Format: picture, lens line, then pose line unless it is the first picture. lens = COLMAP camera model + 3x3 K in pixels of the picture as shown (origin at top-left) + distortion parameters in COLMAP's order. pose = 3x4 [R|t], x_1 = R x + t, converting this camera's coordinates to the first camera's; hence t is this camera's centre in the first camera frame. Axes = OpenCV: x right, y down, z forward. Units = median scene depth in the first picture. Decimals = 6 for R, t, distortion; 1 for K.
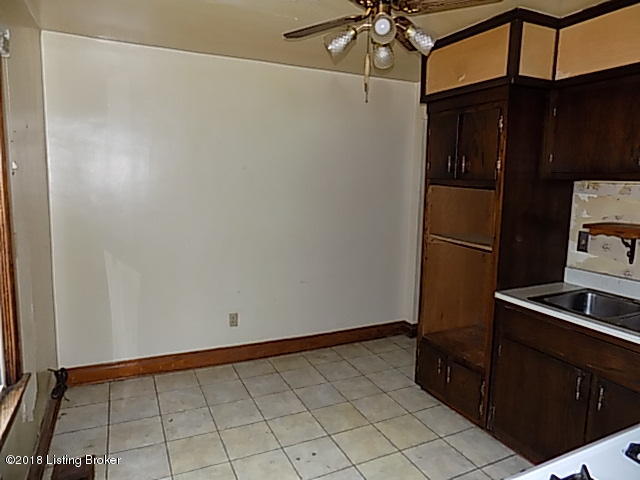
lens RADIAL K [[431.0, 0, 320.0], [0, 431.0, 240.0], [0, 0, 1]] dist [0.001468, 0.004705]
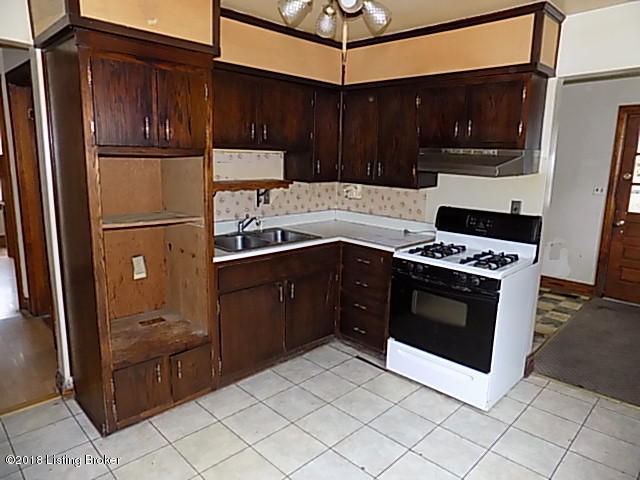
lens RADIAL K [[431.0, 0, 320.0], [0, 431.0, 240.0], [0, 0, 1]] dist [0.001468, 0.004705]
pose [[-0.317988, -0.201088, 0.926524, -0.656247], [0.117034, 0.961449, 0.248834, -0.153969], [-0.940844, 0.187561, -0.282195, 1.079211]]
